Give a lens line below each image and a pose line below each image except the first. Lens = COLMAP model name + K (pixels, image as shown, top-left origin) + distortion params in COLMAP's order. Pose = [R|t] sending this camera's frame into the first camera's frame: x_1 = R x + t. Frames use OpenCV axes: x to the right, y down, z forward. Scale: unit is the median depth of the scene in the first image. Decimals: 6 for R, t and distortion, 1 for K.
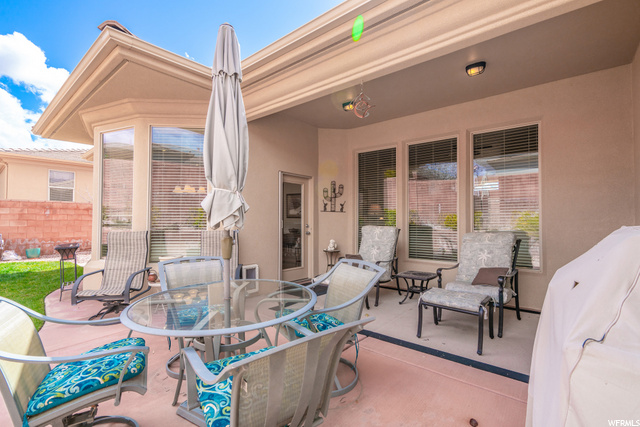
lens RADIAL K [[298.6, 0, 317.0], [0, 298.6, 216.3], [0, 0, 1]] dist [-0.001976, 0.001333]
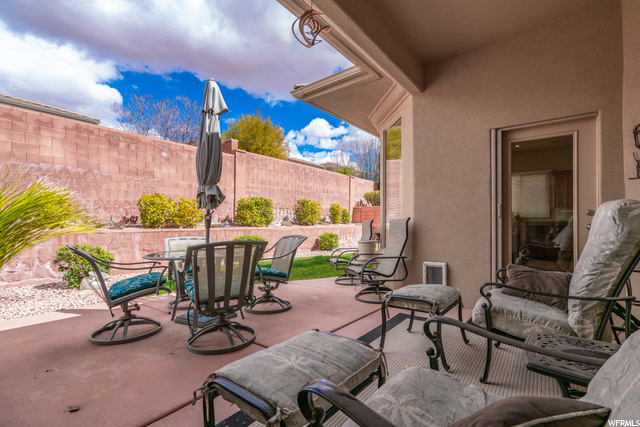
lens RADIAL K [[298.6, 0, 317.4], [0, 298.6, 216.5], [0, 0, 1]] dist [-0.001976, 0.001333]
pose [[0.036174, -0.022319, -0.999096, 0.551146], [0.012569, 0.999682, -0.021877, 0.052664], [0.999266, -0.011766, 0.036443, 0.641346]]
